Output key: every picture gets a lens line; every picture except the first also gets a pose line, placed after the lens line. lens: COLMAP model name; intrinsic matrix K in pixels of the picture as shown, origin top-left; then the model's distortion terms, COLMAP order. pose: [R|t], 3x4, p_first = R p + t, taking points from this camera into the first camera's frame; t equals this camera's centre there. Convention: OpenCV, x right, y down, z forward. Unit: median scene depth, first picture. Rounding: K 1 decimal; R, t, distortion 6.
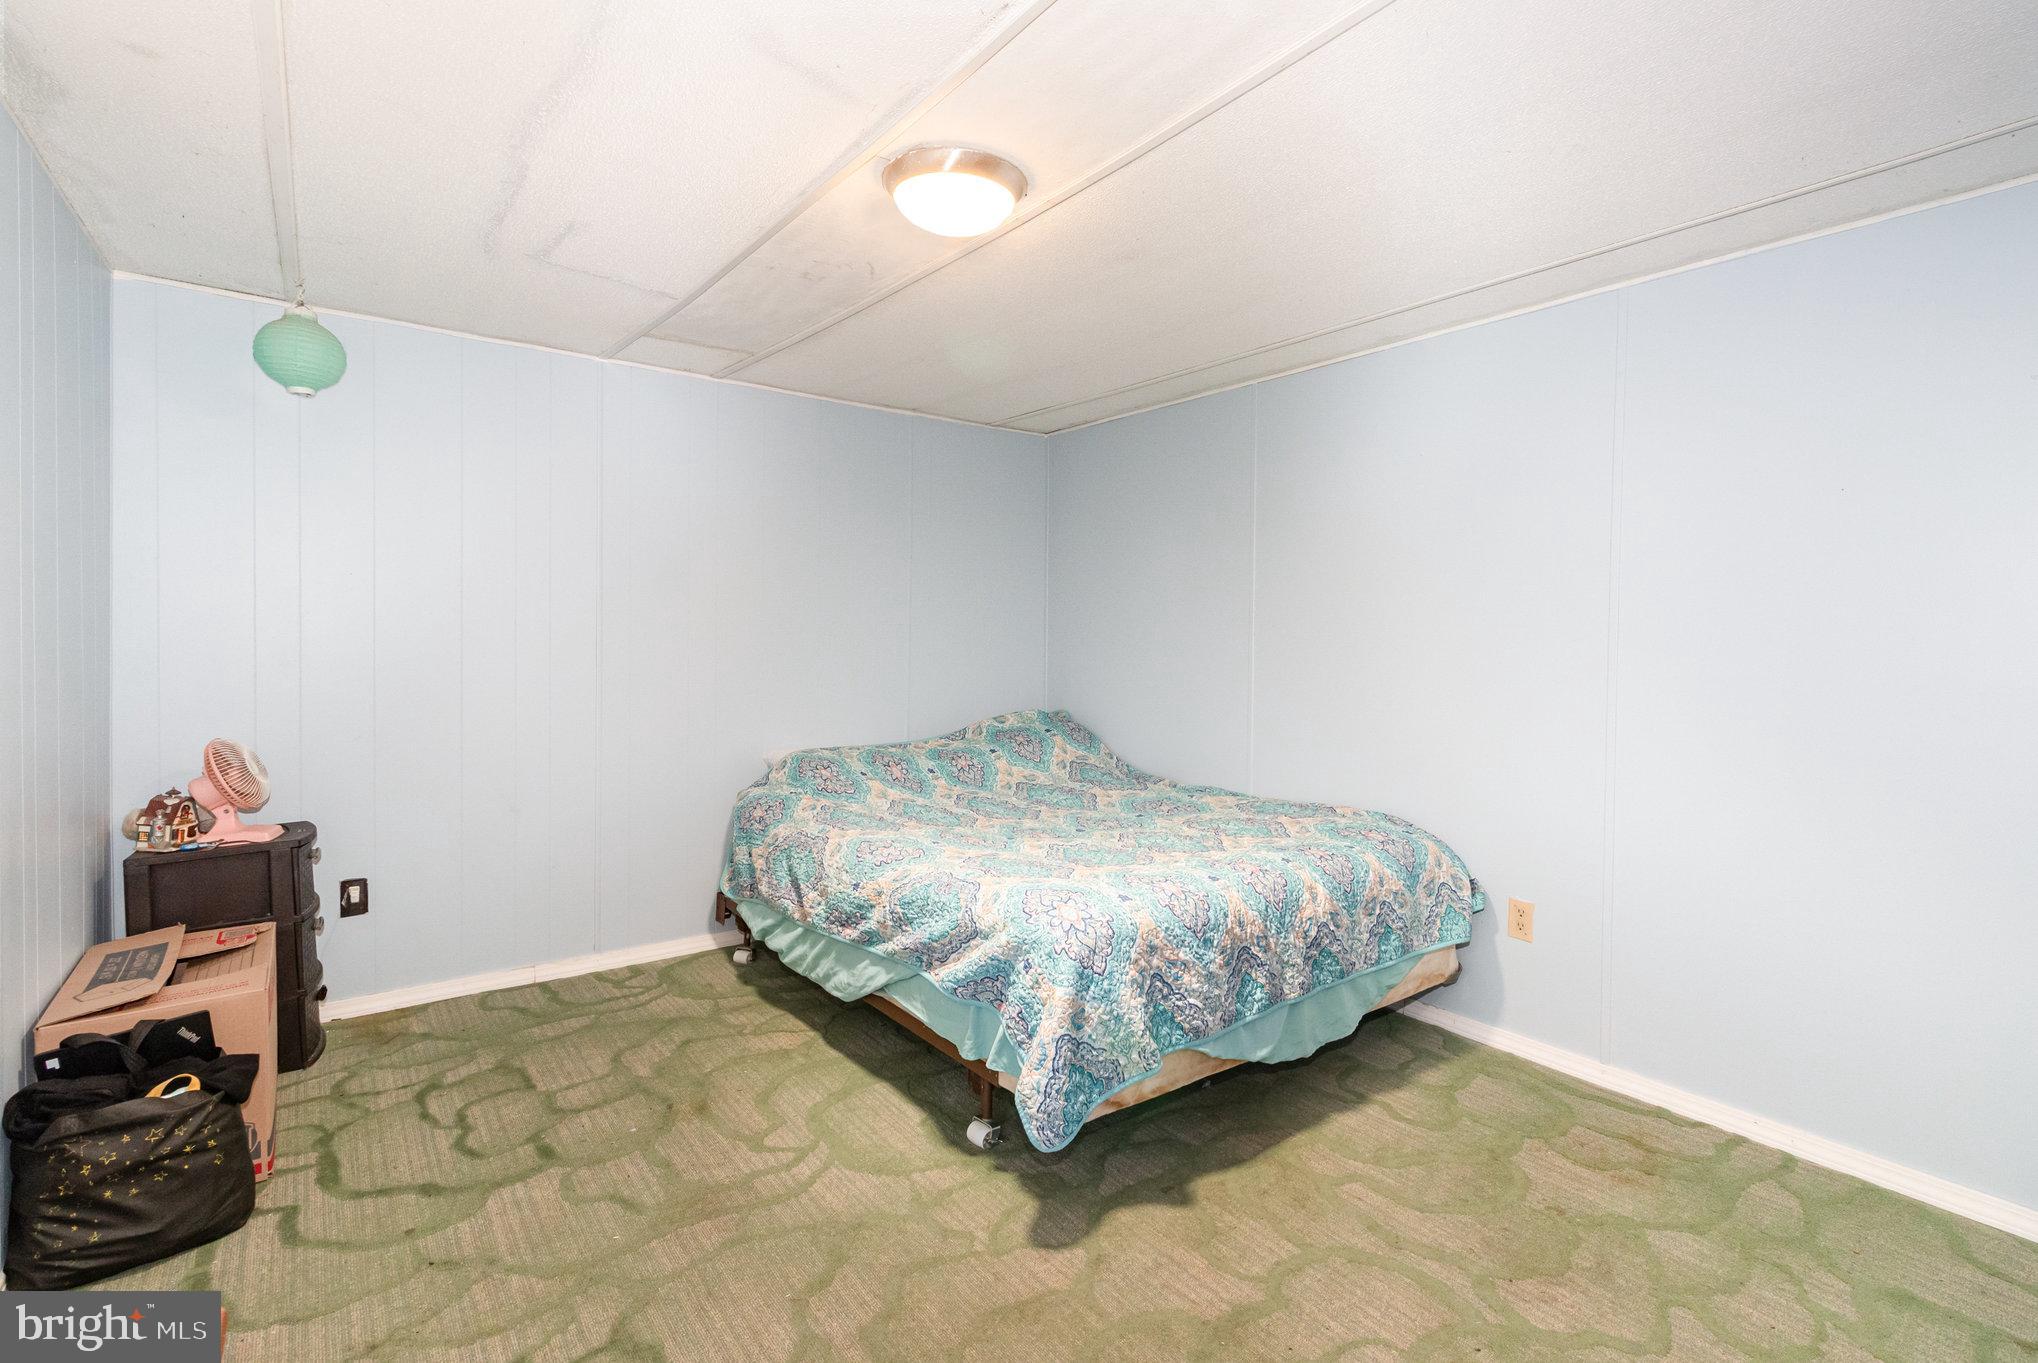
lens RADIAL K [[949.9, 0, 1019.0], [0, 949.9, 681.5], [0, 0, 1]] dist [0.001159, -0.000174]
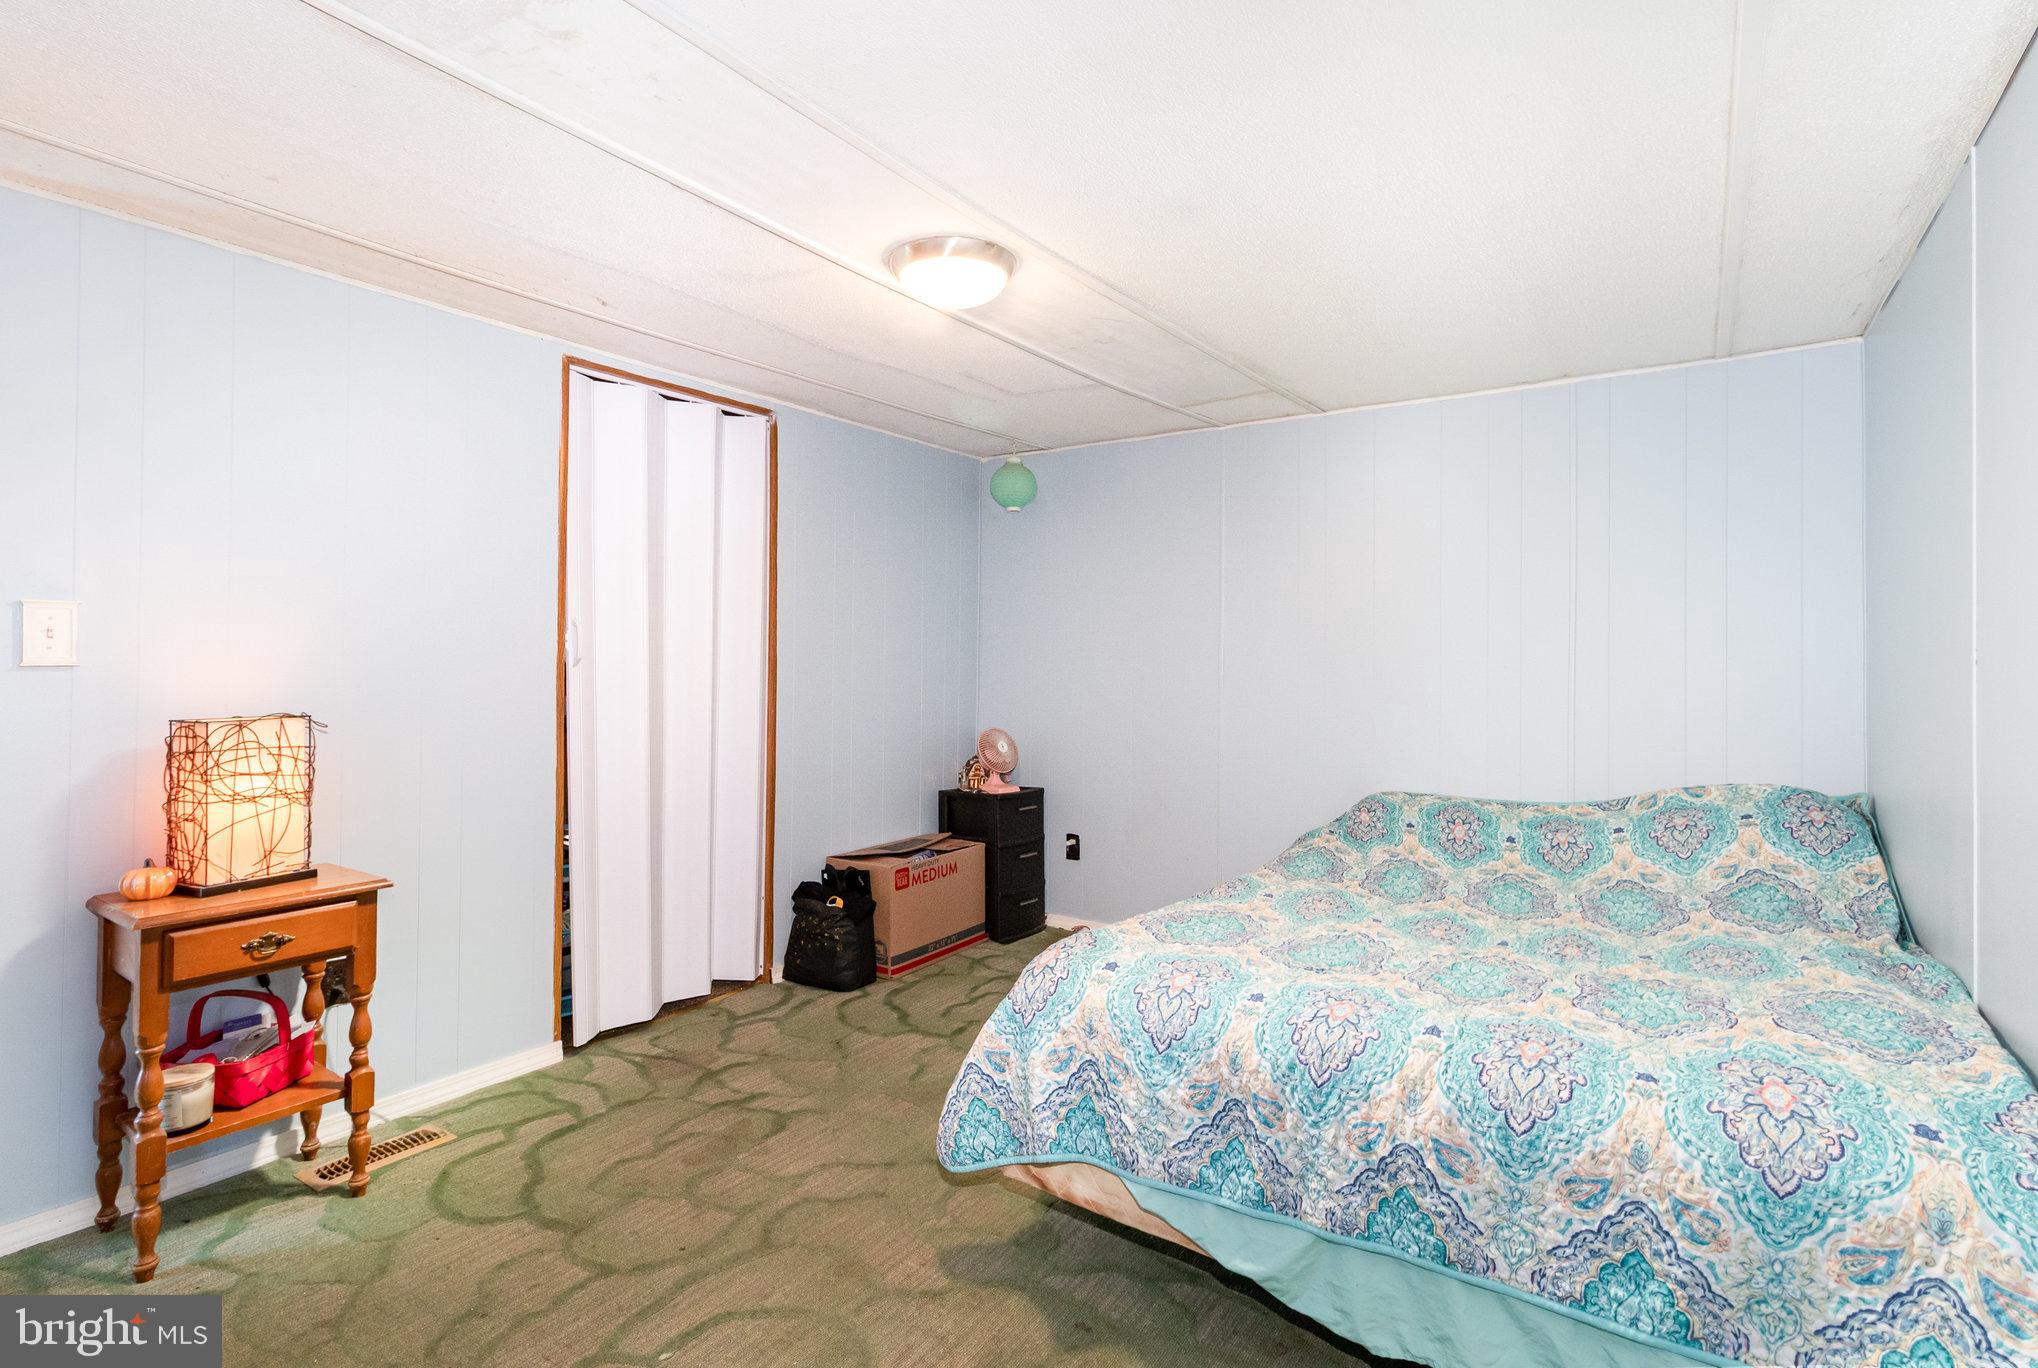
lens RADIAL K [[957.3, 0, 1025.7], [0, 957.3, 667.6], [0, 0, 1]] dist [0.002330, 0.000012]
pose [[0.317869, 0.000828, -0.948134, 0.820384], [-0.050468, 0.998597, -0.016047, -0.022202], [0.946790, 0.052952, 0.317465, 0.576109]]
